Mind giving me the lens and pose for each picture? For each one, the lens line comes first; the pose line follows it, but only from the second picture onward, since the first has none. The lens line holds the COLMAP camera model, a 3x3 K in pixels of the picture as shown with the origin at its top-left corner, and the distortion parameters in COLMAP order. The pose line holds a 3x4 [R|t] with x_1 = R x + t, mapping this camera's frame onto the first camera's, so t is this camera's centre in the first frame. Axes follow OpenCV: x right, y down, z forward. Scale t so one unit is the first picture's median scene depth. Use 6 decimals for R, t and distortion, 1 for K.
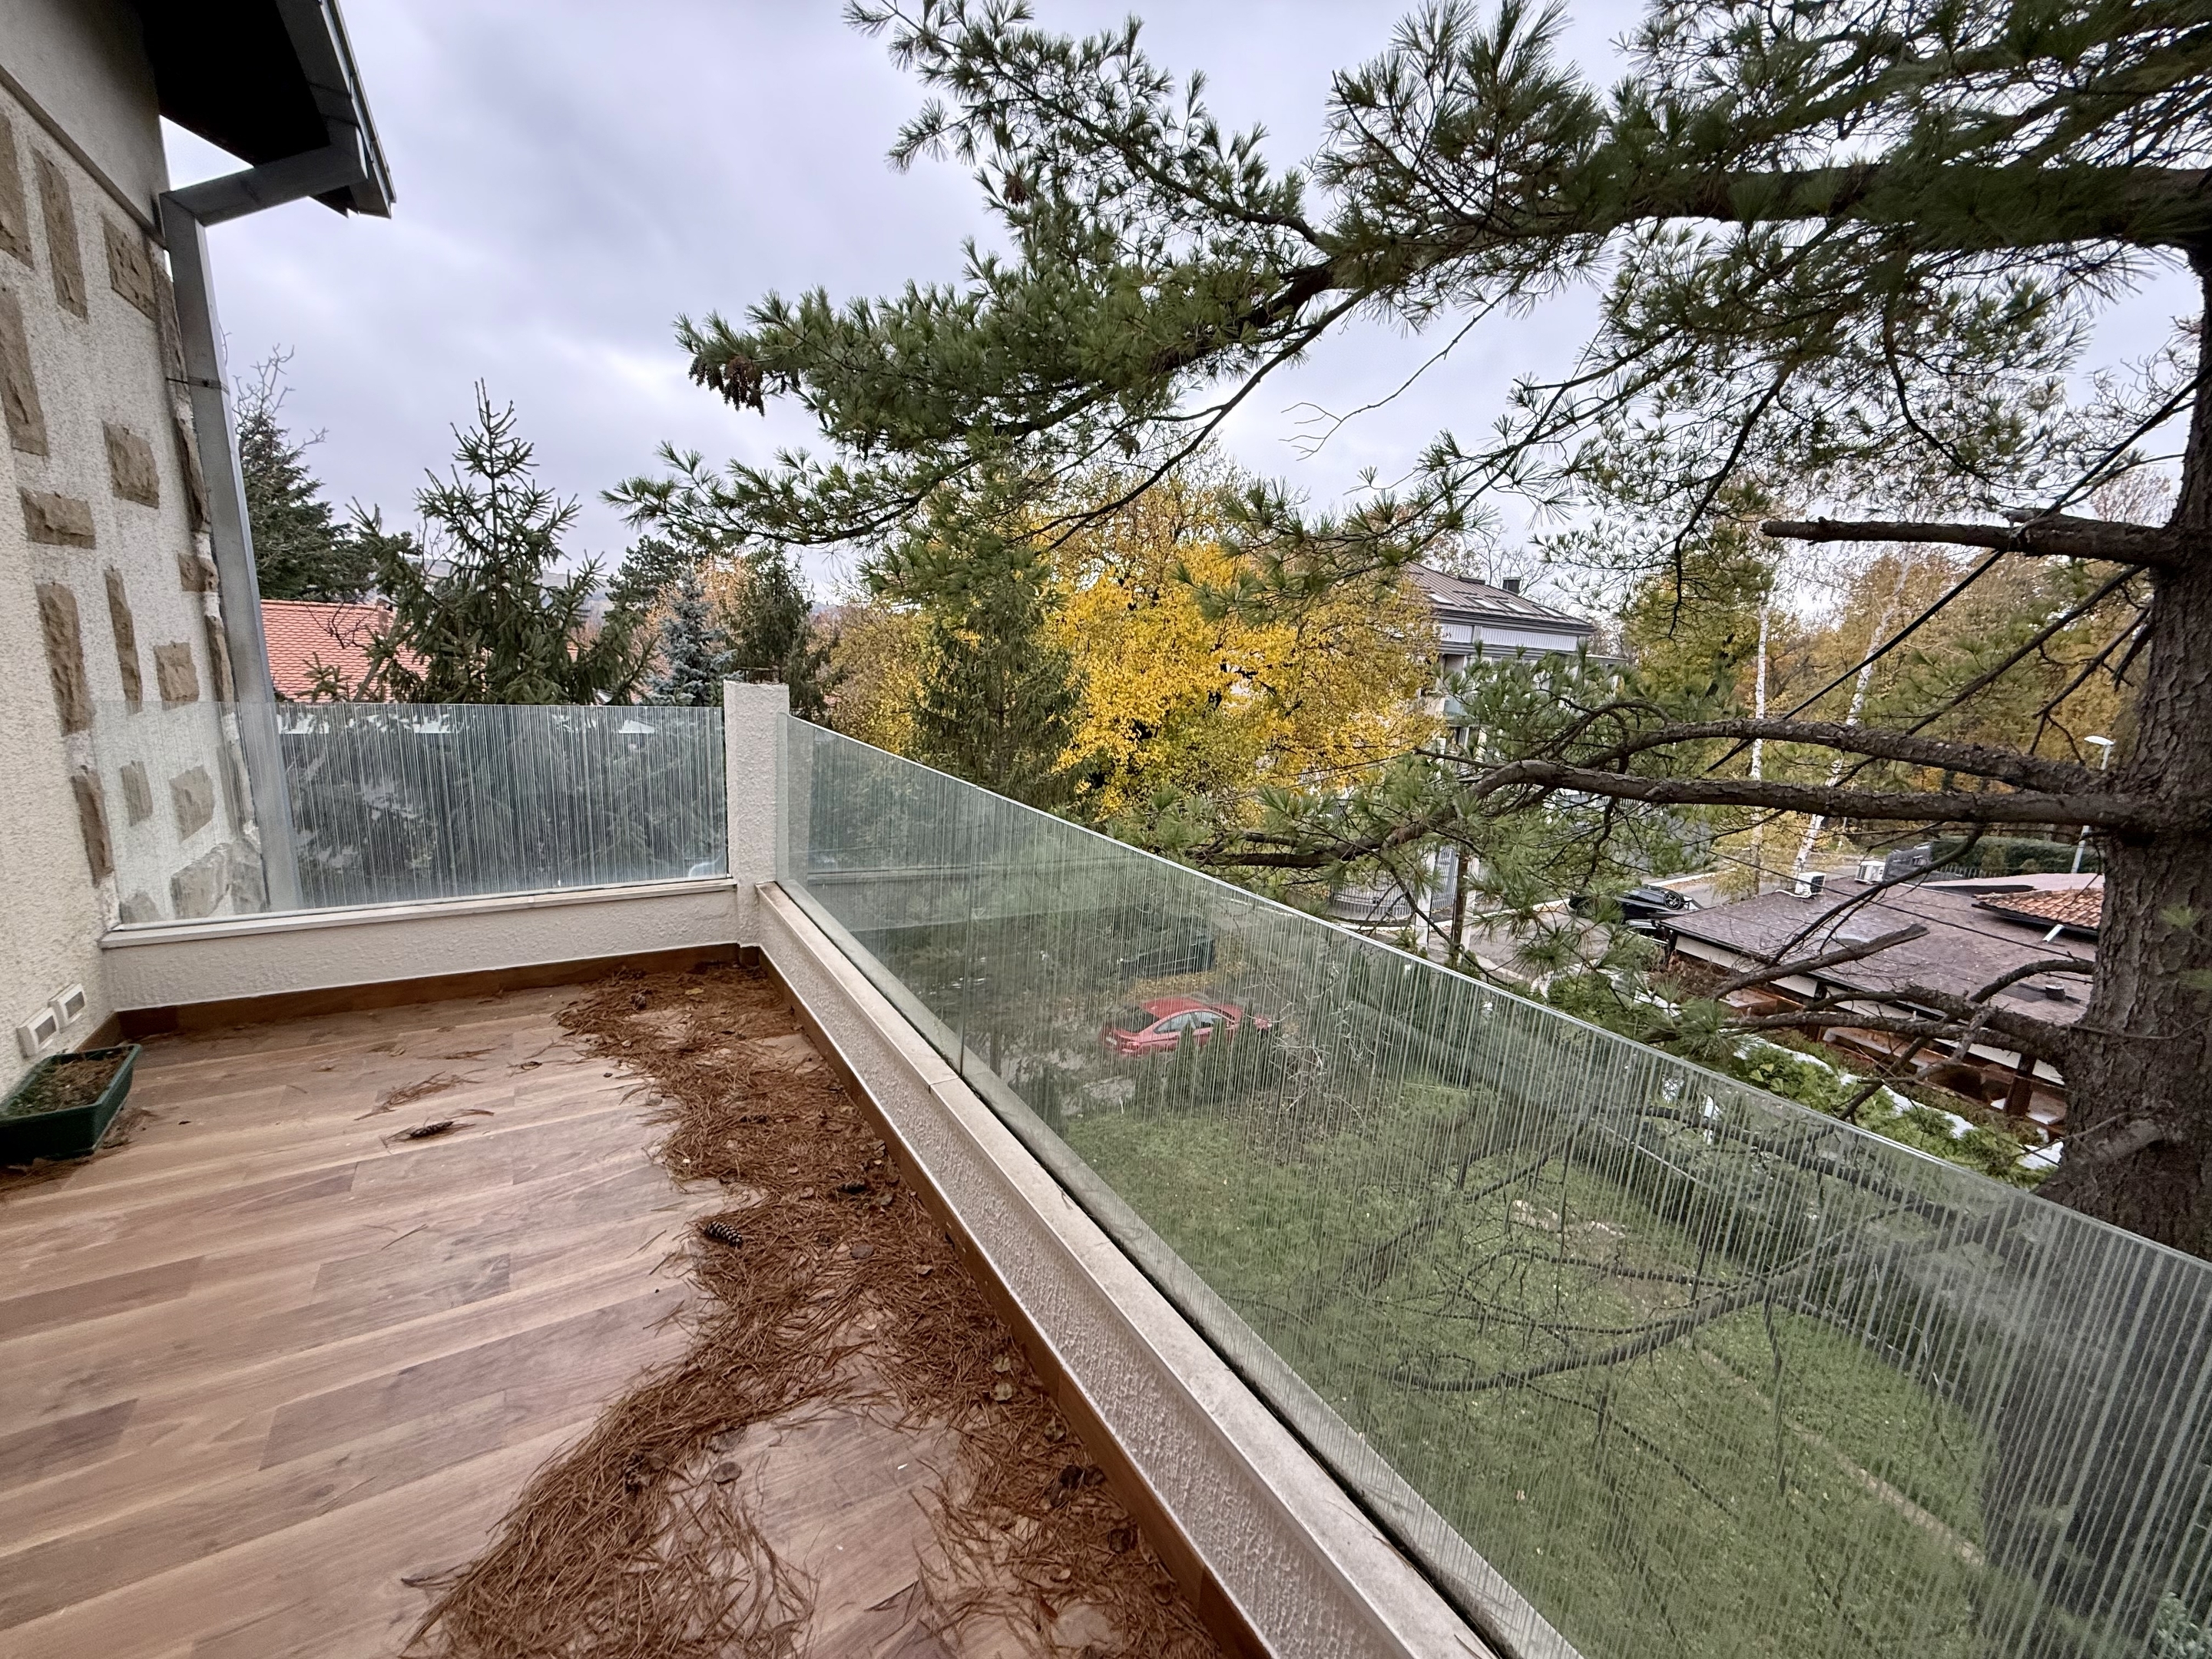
lens RADIAL K [[880.4, 0, 1103.3], [0, 880.4, 832.8], [0, 0, 1]] dist [-0.000487, 0.000164]
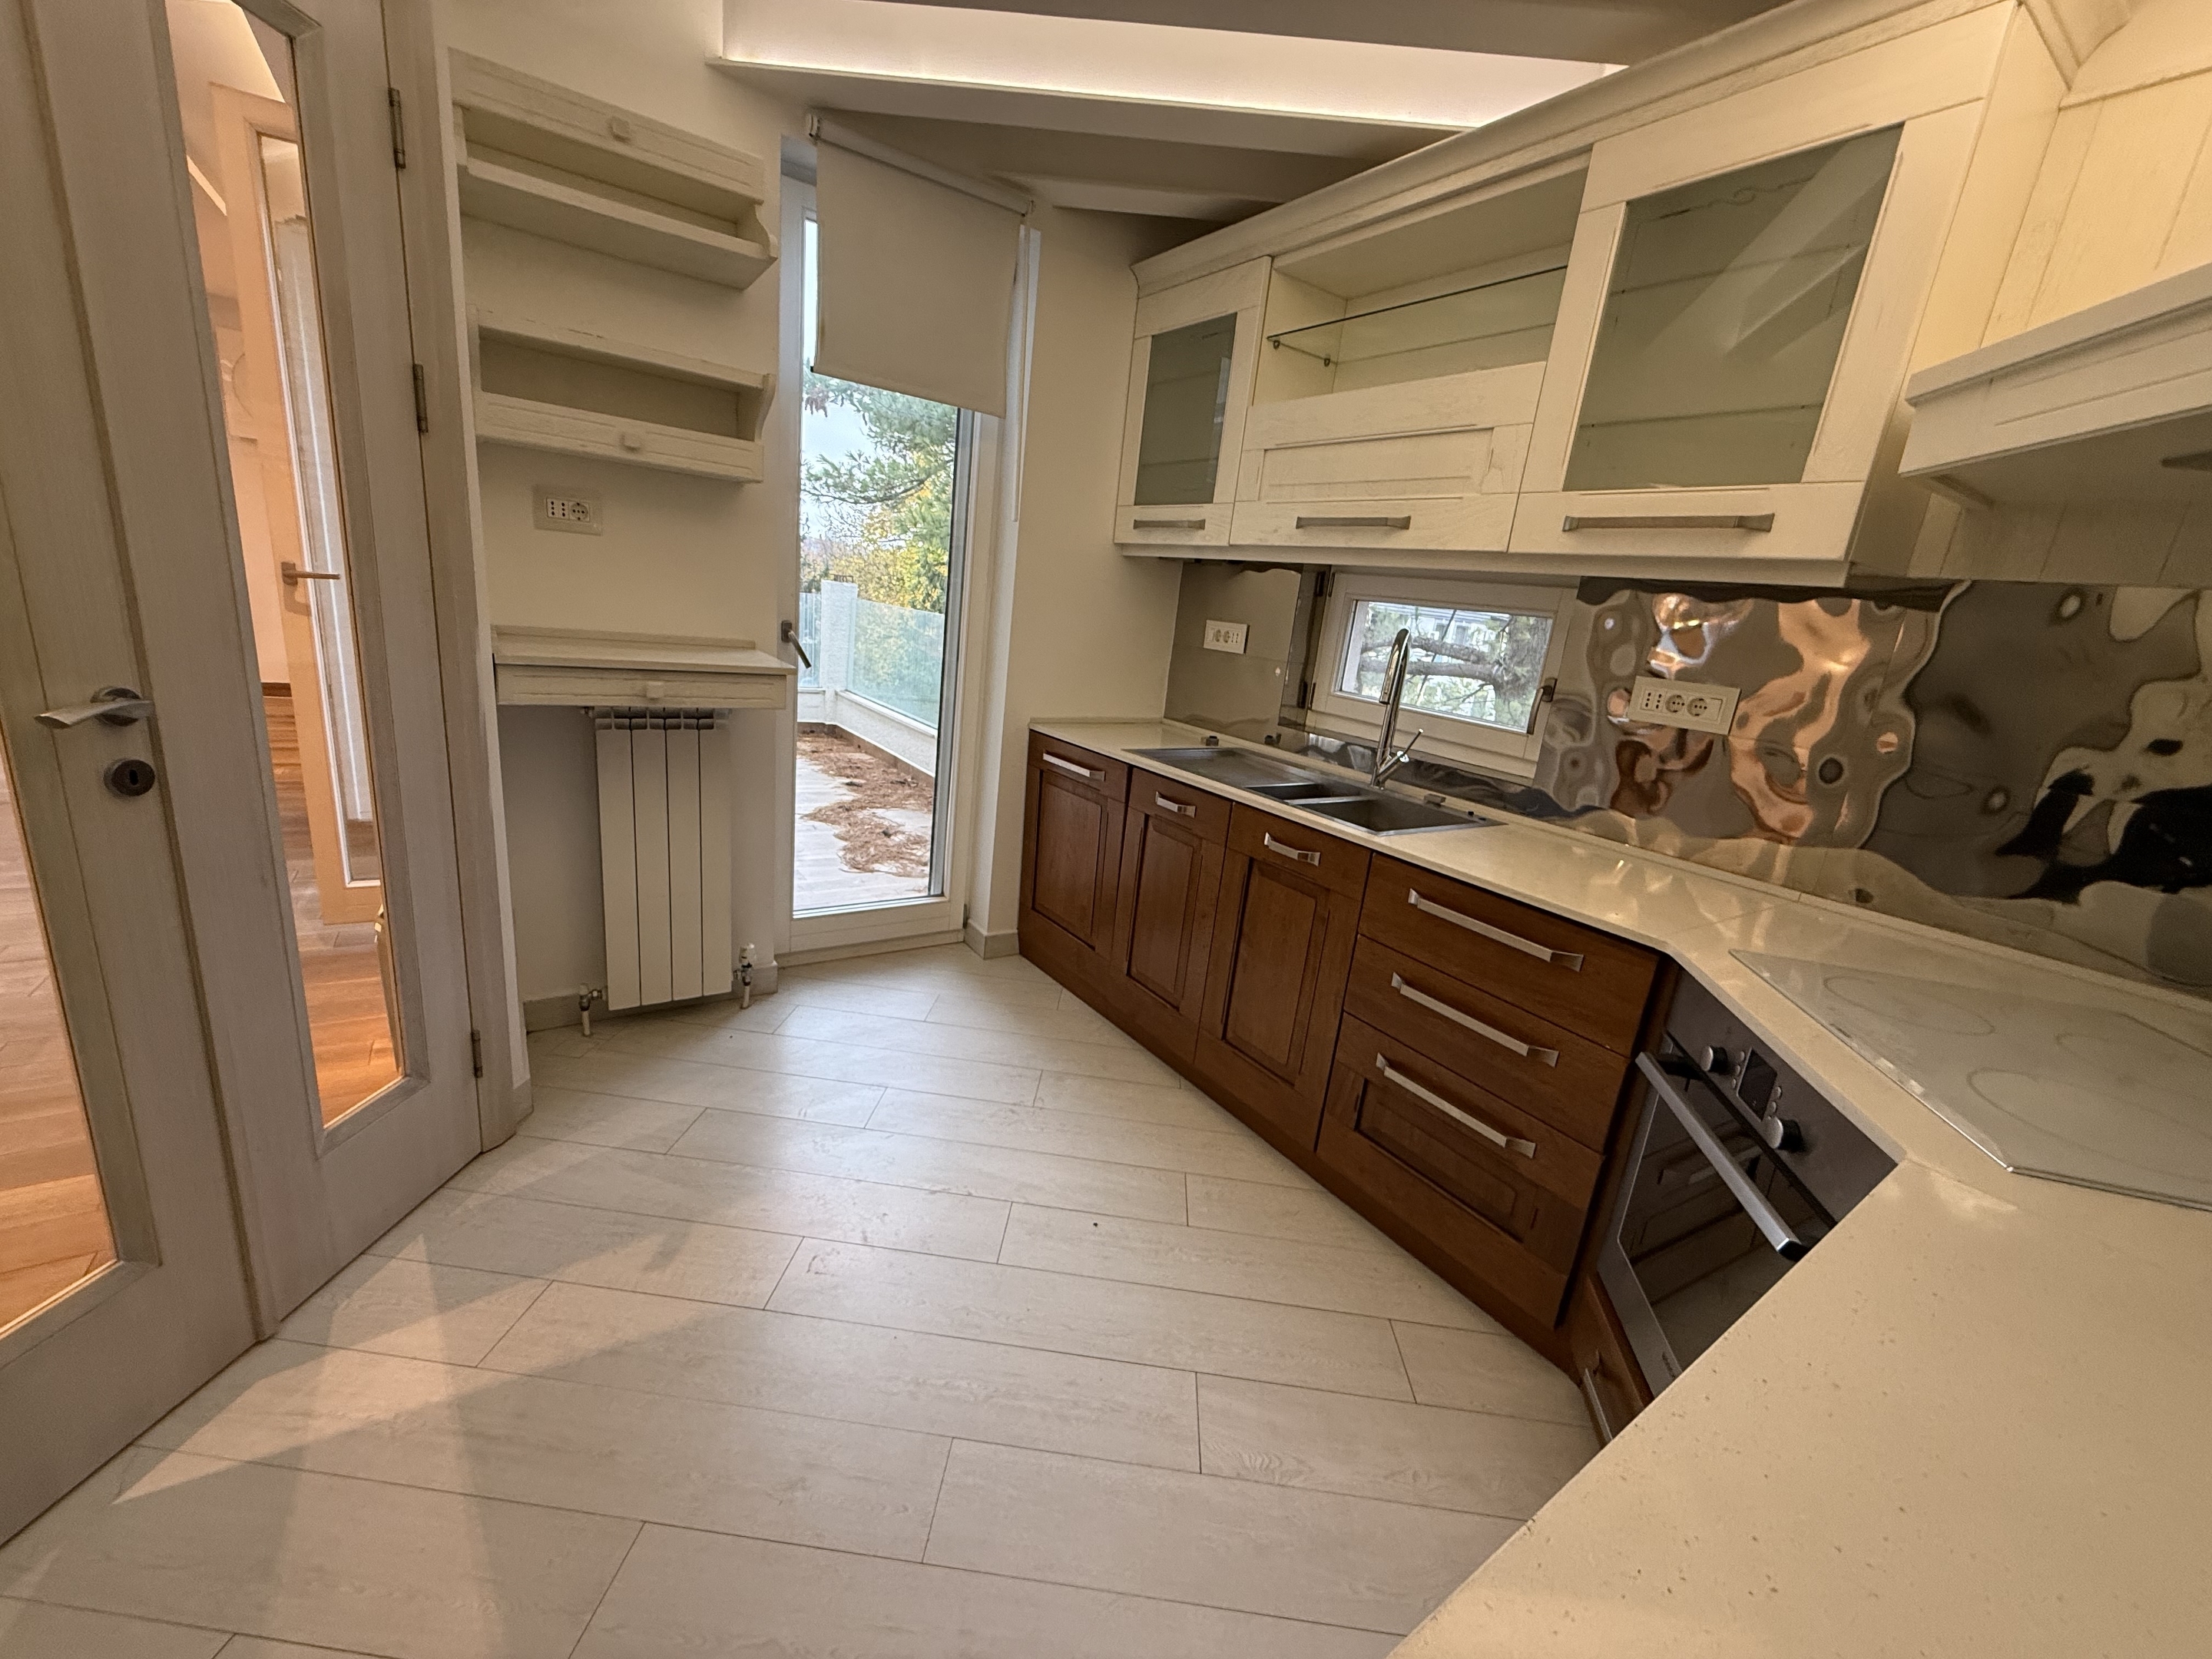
lens RADIAL K [[880.4, 0, 1103.3], [0, 880.4, 832.8], [0, 0, 1]] dist [-0.000487, 0.000164]
pose [[0.998497, 0.042123, 0.035052, 0.101645], [-0.044010, 0.997521, 0.054910, 0.189227], [-0.032653, -0.056370, 0.997876, -0.741913]]
